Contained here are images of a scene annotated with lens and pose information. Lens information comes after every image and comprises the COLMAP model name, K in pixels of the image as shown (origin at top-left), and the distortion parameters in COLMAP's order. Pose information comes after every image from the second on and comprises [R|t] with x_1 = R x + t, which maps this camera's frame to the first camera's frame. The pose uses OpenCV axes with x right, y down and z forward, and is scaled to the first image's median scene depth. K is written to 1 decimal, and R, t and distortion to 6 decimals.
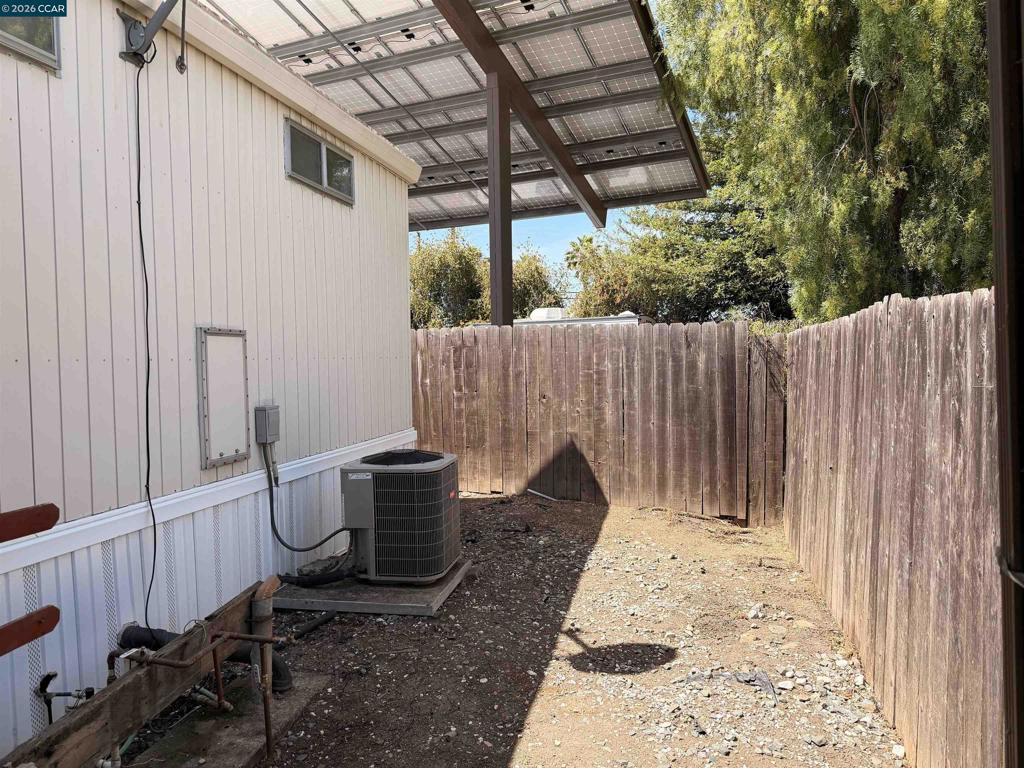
lens RADIAL K [[723.4, 0, 507.2], [0, 723.4, 382.8], [0, 0, 1]] dist [-0.010940, -0.001402]
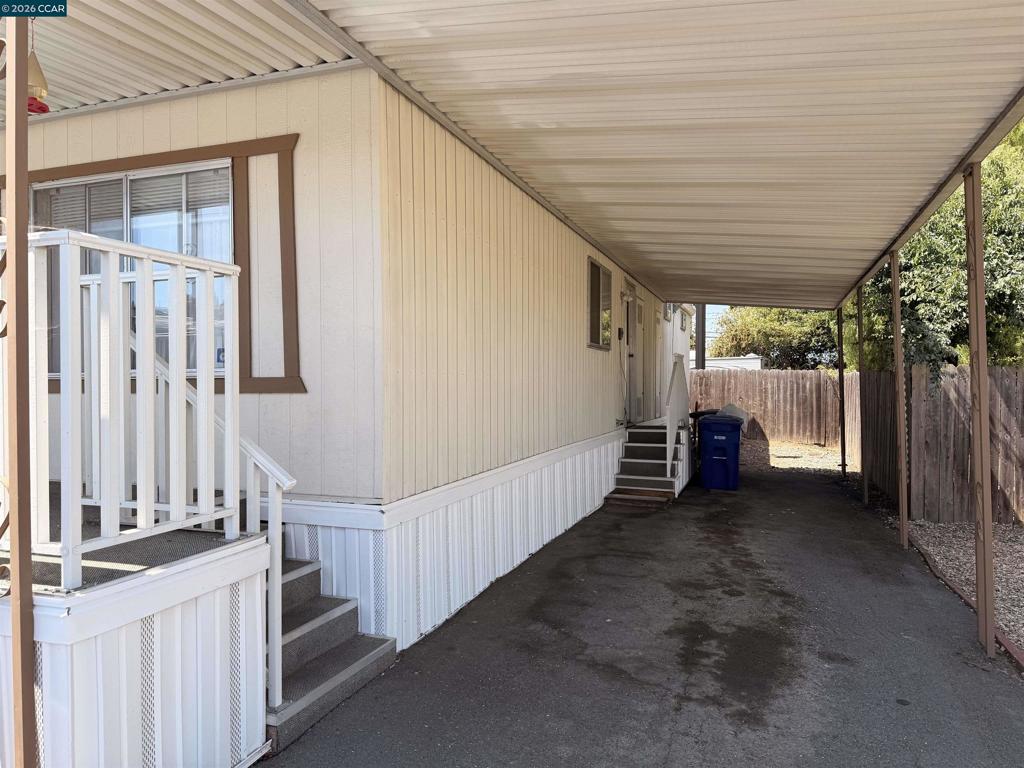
lens RADIAL K [[723.4, 0, 518.3], [0, 723.4, 385.2], [0, 0, 1]] dist [-0.010940, -0.001402]
pose [[0.994904, 0.021656, -0.098476, -0.502988], [-0.024635, 0.999272, -0.029134, 0.071364], [0.097774, 0.031412, 0.994713, -1.658813]]
